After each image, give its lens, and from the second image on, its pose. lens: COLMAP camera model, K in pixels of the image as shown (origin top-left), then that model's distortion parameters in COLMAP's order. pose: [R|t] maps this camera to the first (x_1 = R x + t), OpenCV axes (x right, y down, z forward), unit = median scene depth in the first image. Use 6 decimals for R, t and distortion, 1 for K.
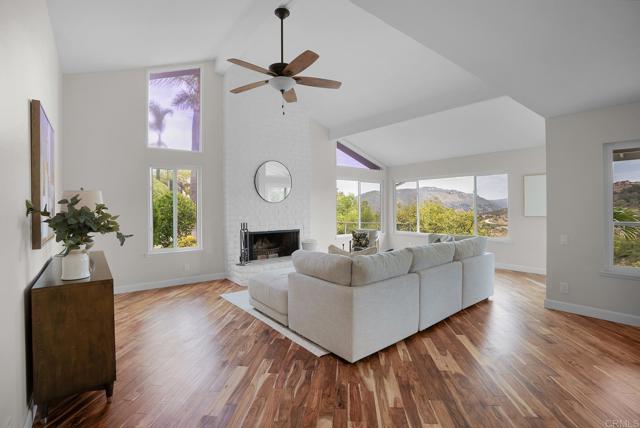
lens RADIAL K [[306.9, 0, 323.5], [0, 306.9, 209.1], [0, 0, 1]] dist [-0.018463, 0.004185]
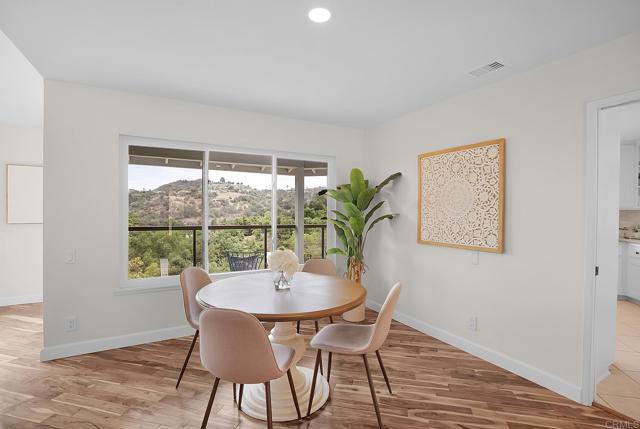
lens RADIAL K [[306.9, 0, 319.4], [0, 306.9, 215.7], [0, 0, 1]] dist [-0.018463, 0.004185]
pose [[0.197964, -0.005019, 0.980196, 0.225812], [-0.006060, 0.999962, 0.006344, -0.003561], [-0.980191, -0.007195, 0.197926, 0.307456]]
